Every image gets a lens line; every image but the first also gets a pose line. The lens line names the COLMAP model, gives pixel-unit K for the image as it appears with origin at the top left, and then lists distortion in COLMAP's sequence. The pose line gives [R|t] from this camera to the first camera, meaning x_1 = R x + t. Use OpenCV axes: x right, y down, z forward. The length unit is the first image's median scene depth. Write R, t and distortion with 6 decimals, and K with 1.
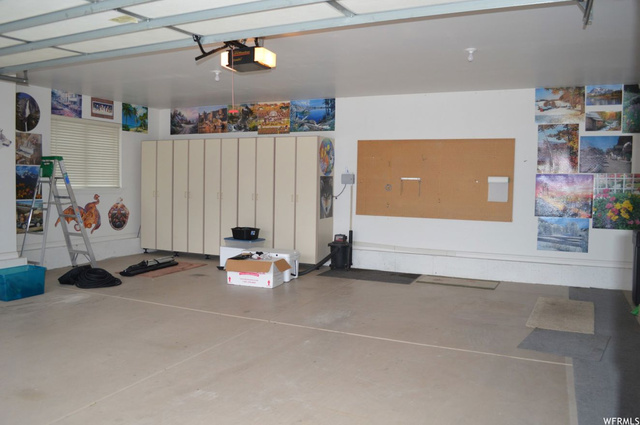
lens RADIAL K [[517.6, 0, 320.0], [0, 517.6, 212.5], [0, 0, 1]] dist [-0.076717, 0.003862]
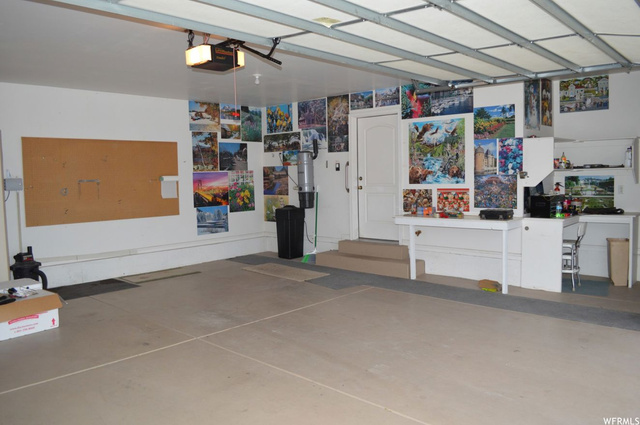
lens RADIAL K [[517.6, 0, 320.0], [0, 517.6, 212.5], [0, 0, 1]] dist [-0.076717, 0.003862]
pose [[0.283711, -0.093495, 0.954341, -0.678511], [0.080474, 0.994046, 0.073461, -0.048648], [-0.955527, 0.055958, 0.289546, 0.383503]]
